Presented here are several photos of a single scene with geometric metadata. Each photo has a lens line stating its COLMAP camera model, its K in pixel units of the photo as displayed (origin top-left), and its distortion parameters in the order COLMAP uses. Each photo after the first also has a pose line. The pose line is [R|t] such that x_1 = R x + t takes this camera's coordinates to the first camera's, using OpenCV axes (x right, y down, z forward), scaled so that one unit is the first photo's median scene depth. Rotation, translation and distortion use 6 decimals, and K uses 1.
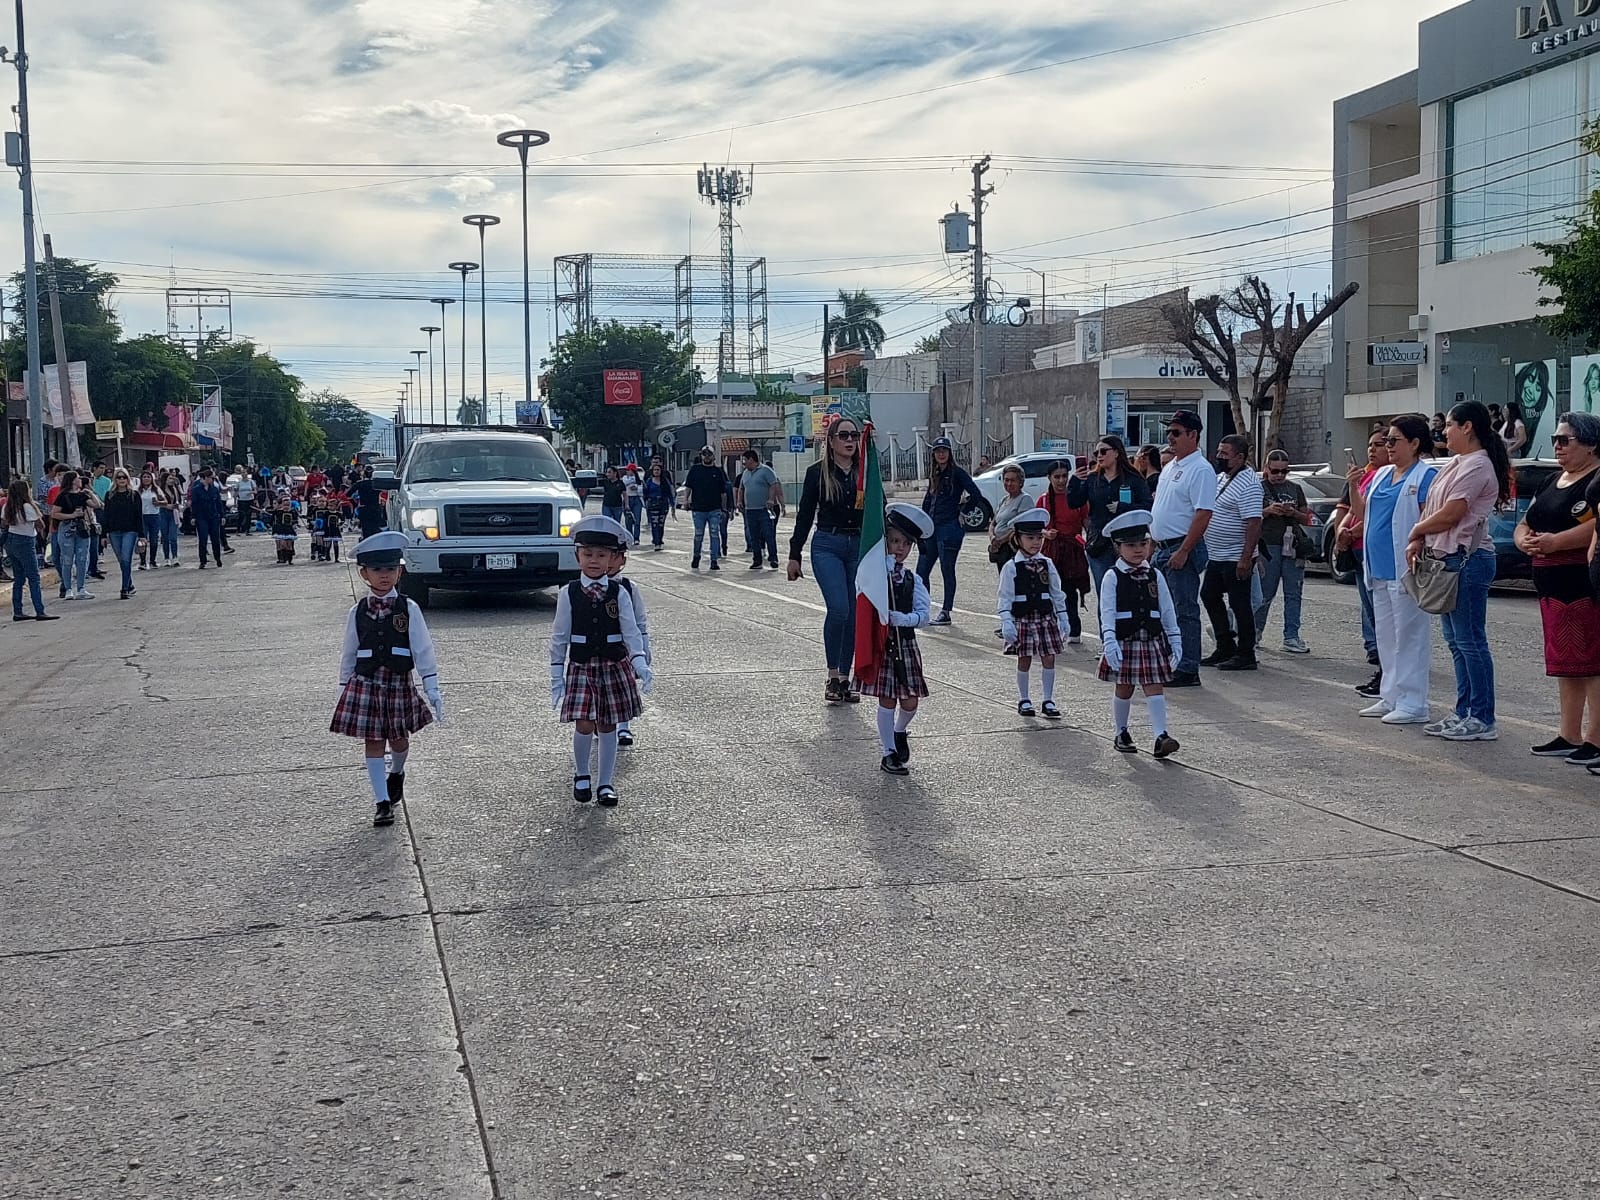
lens RADIAL K [[2408.2, 0, 800.0], [0, 2408.2, 600.0], [0, 0, 1]] dist [0.417398, -1.730692]
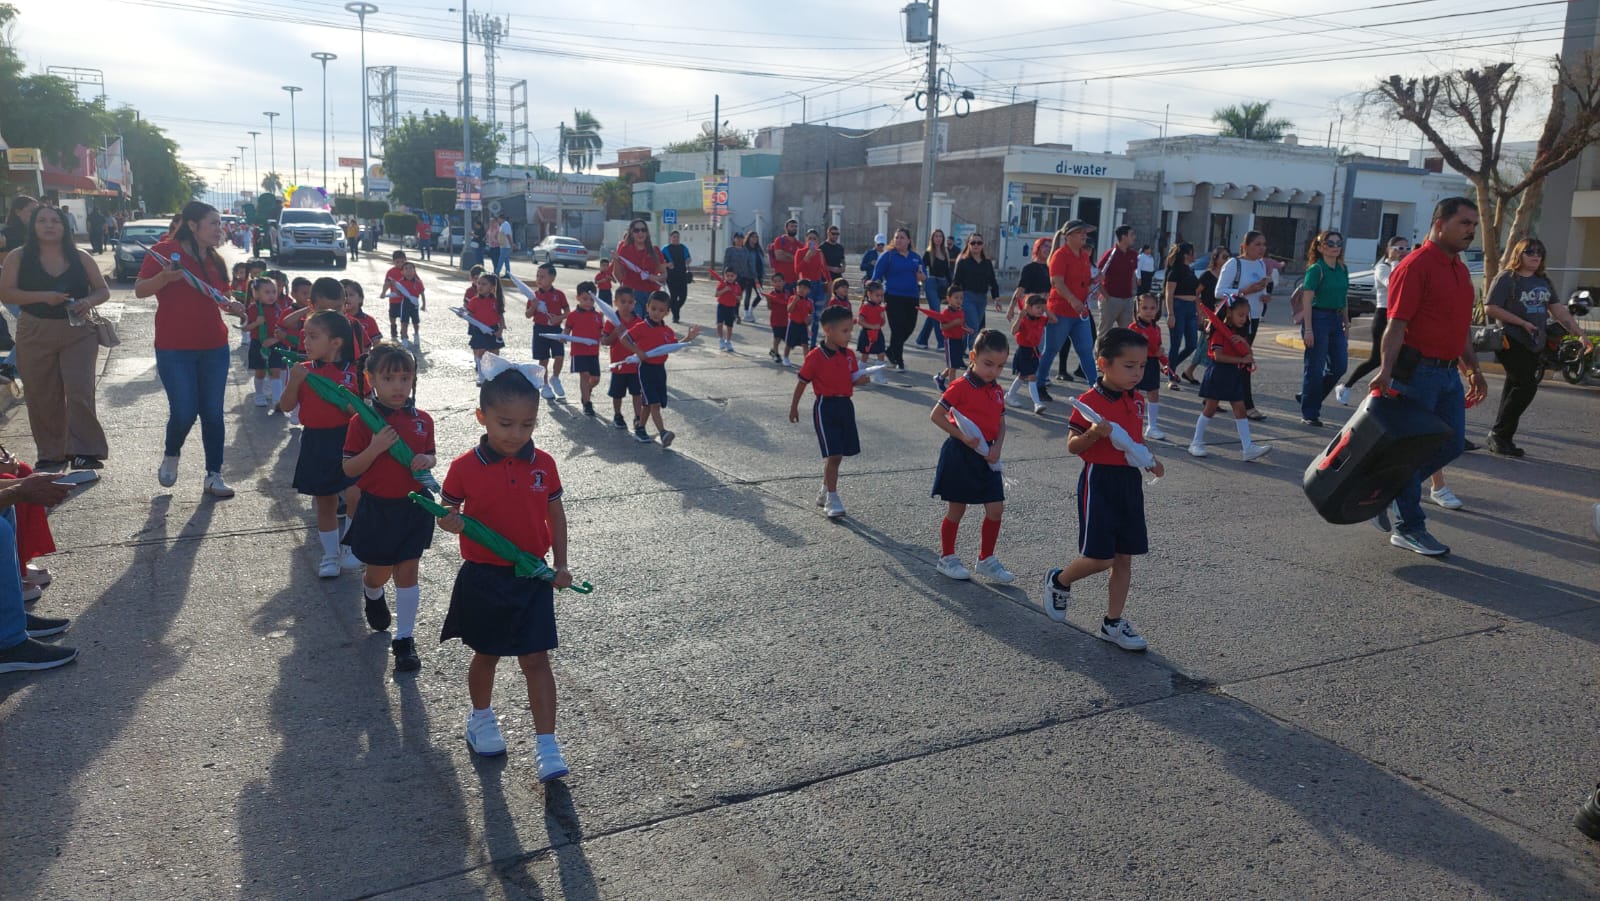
lens RADIAL K [[1219.2, 0, 774.7], [0, 1219.2, 448.8], [0, 0, 1]] dist [0.037896, -0.005636]
pose [[0.958135, -0.003987, 0.286290, -0.148688], [-0.029234, 0.993315, 0.111674, -0.024031], [-0.284821, -0.115369, 0.951613, 0.486054]]
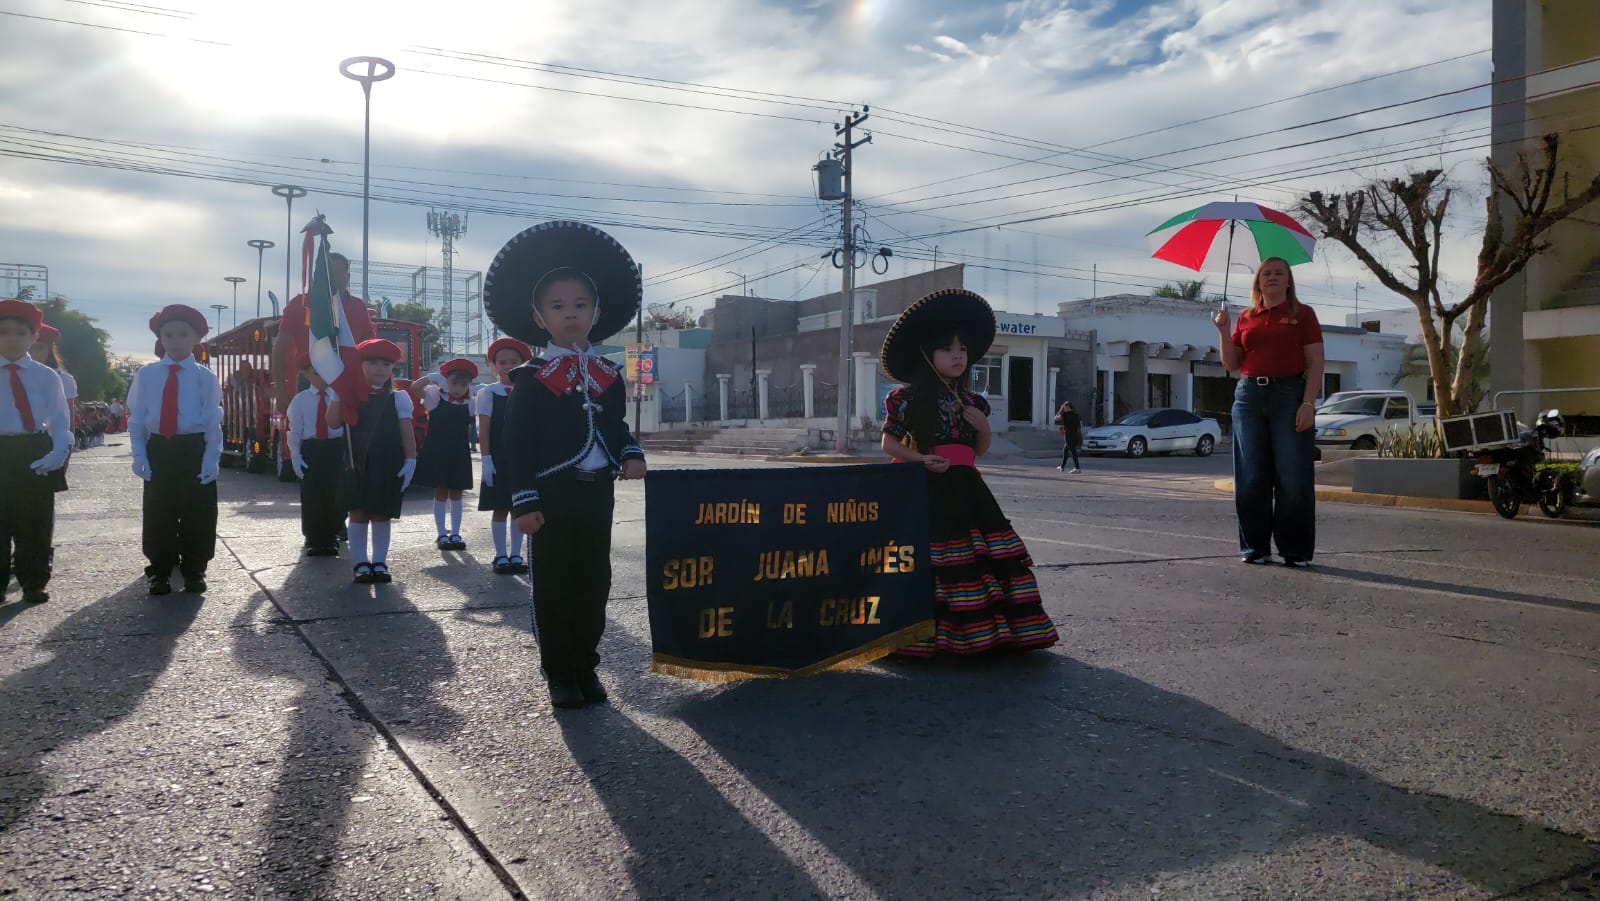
lens RADIAL K [[1181.6, 0, 783.5], [0, 1181.6, 447.1], [0, 0, 1]] dist [0.090074, -0.083805]
pose [[0.951556, 0.021932, 0.306691, -0.106835], [-0.008066, 0.998890, -0.046408, -0.013365], [-0.307369, 0.041686, 0.950677, 0.528014]]
